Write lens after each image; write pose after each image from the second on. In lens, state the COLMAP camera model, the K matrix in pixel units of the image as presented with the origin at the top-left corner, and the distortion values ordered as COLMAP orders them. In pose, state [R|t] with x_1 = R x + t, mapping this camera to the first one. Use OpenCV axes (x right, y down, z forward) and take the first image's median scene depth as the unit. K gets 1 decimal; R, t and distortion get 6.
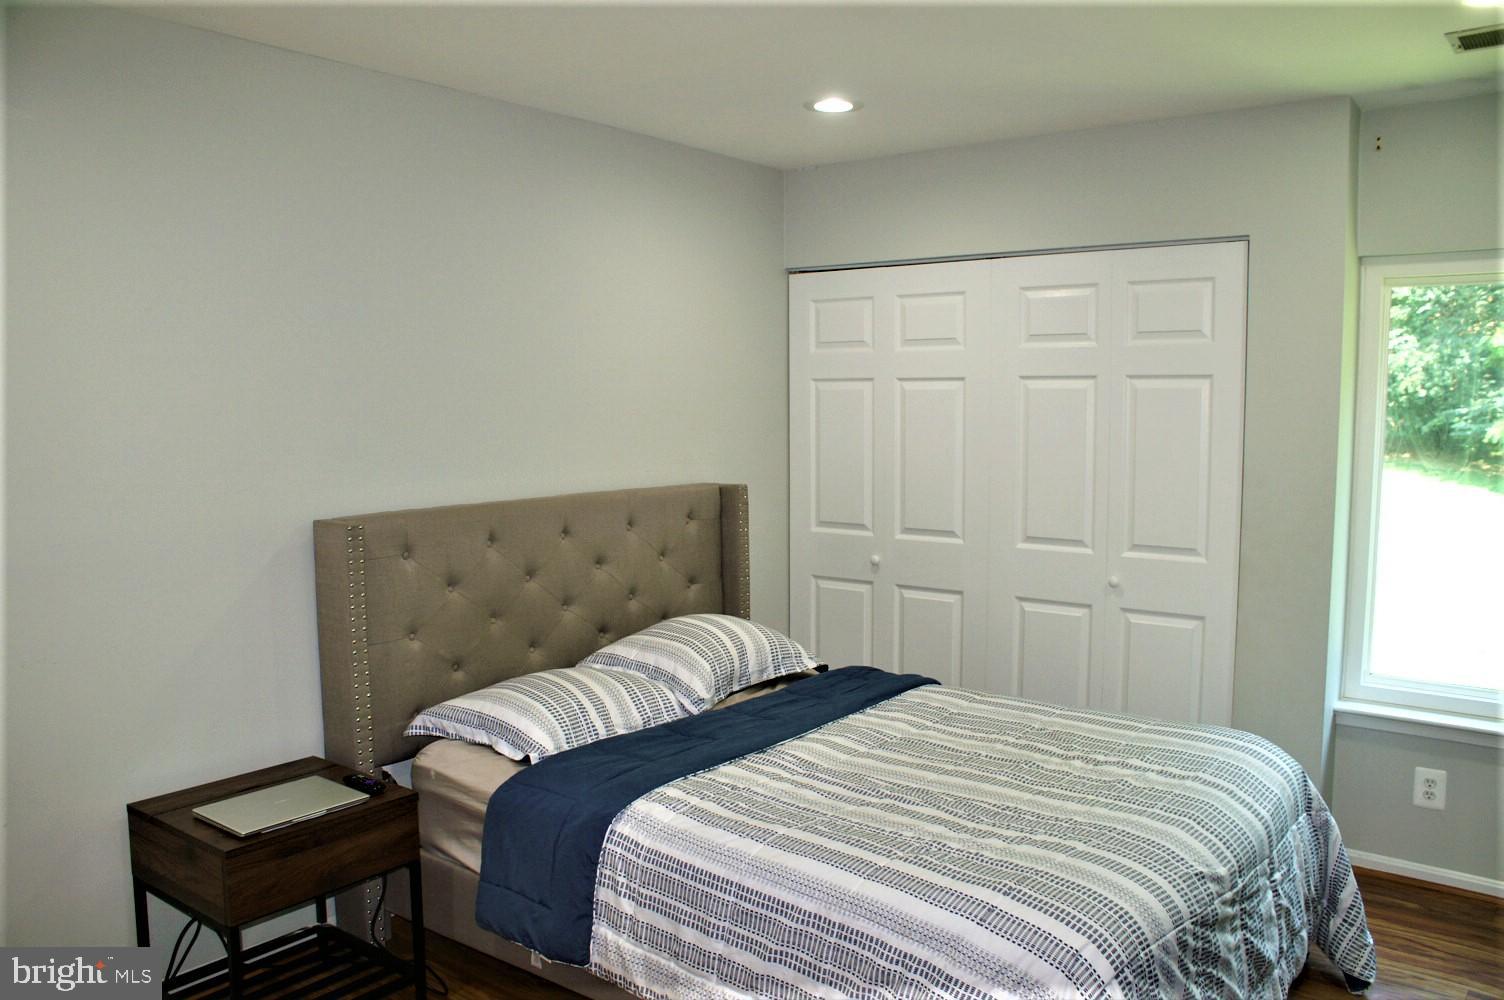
lens RADIAL K [[1176.9, 0, 744.2], [0, 1176.9, 500.4], [0, 0, 1]] dist [-0.127697, 0.052222]
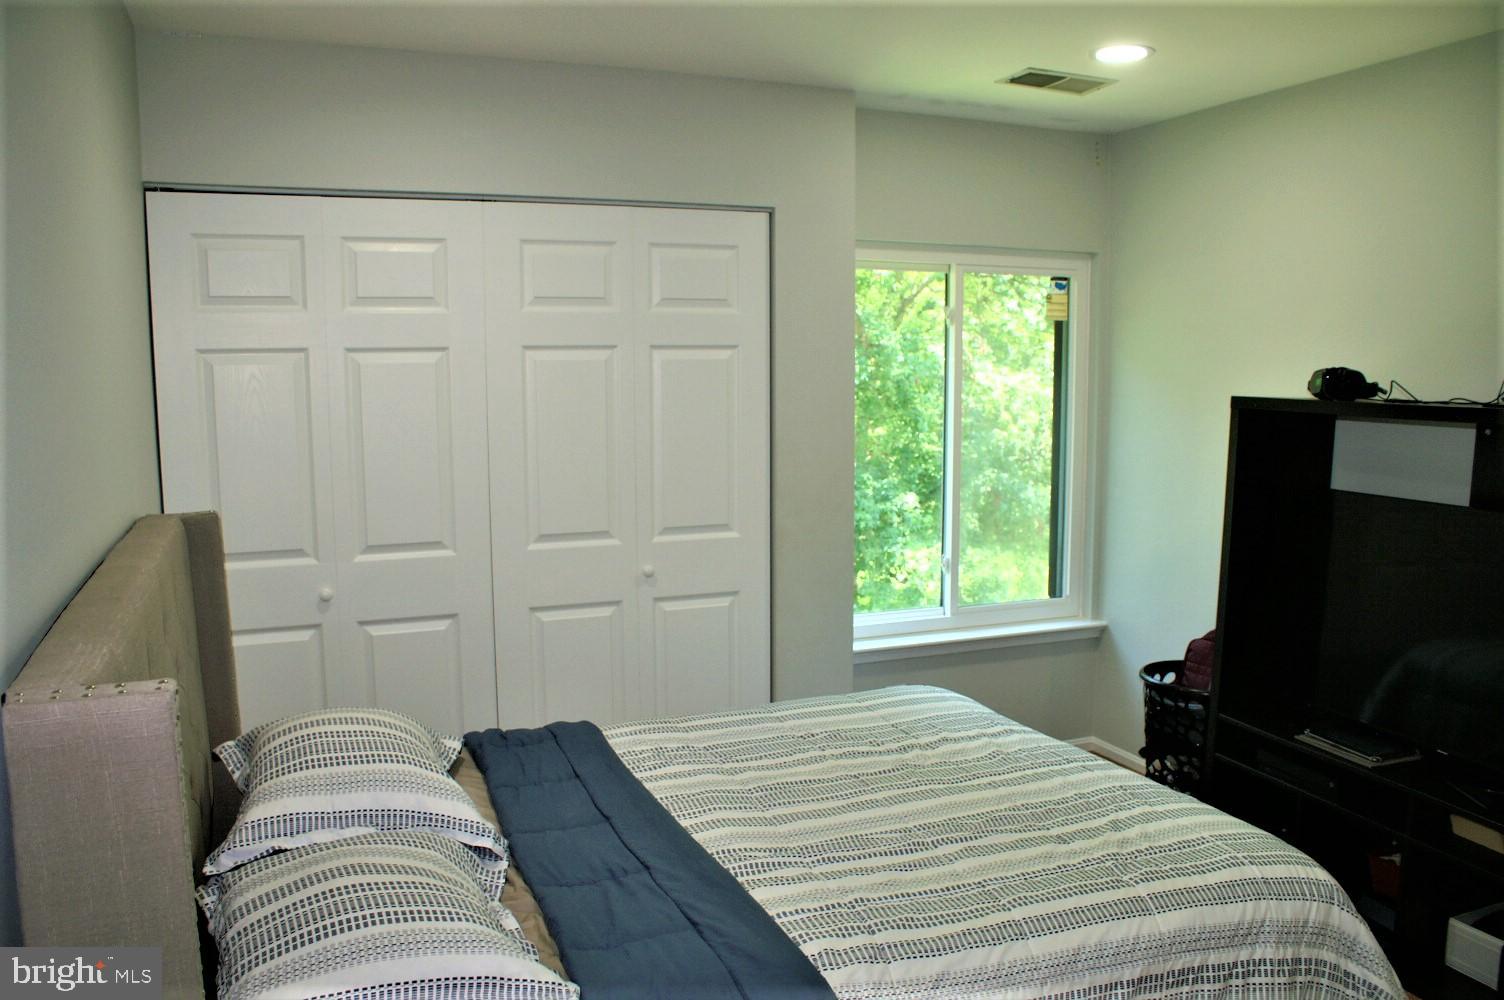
lens RADIAL K [[1176.9, 0, 759.0], [0, 1176.9, 501.5], [0, 0, 1]] dist [-0.127697, 0.052222]
pose [[0.486718, -0.098534, 0.867984, -0.548747], [0.078276, 0.994540, 0.069007, -0.052564], [-0.870045, 0.034355, 0.491773, 0.581392]]
